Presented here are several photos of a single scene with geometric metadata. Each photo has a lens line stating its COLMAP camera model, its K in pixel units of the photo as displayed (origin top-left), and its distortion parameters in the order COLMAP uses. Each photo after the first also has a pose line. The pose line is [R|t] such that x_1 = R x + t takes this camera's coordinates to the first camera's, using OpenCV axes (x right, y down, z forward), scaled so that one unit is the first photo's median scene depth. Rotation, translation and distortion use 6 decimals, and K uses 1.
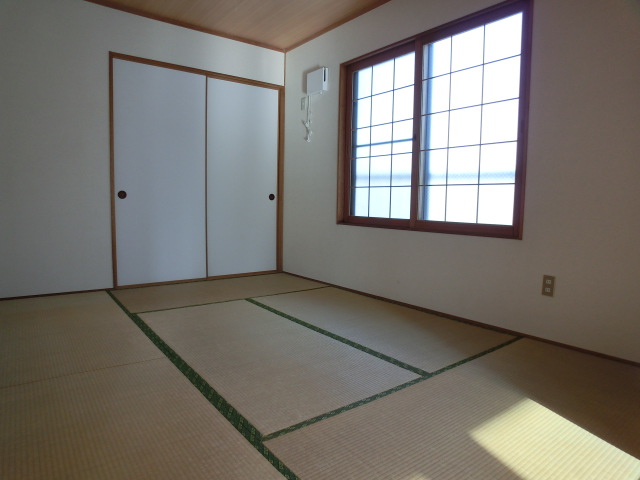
lens RADIAL K [[410.2, 0, 320.0], [0, 410.2, 240.0], [0, 0, 1]] dist [-0.067803, -0.000003]
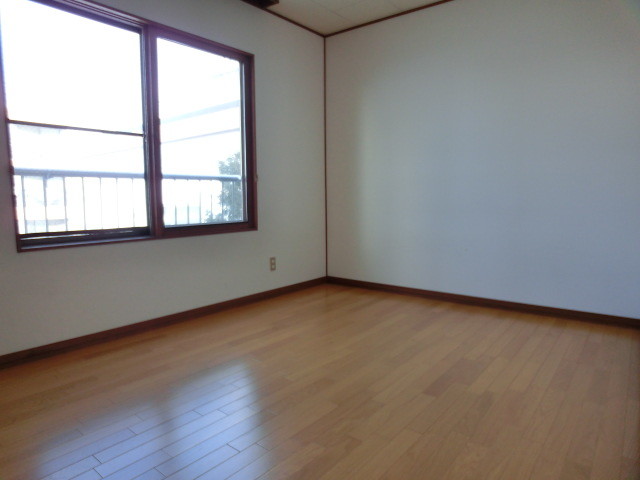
lens RADIAL K [[410.2, 0, 320.0], [0, 410.2, 240.0], [0, 0, 1]] dist [-0.067803, -0.000003]
pose [[-0.236849, -0.109097, 0.965402, -0.730643], [0.091288, 0.986780, 0.133910, -0.107943], [-0.967248, 0.119846, -0.223759, 0.864049]]
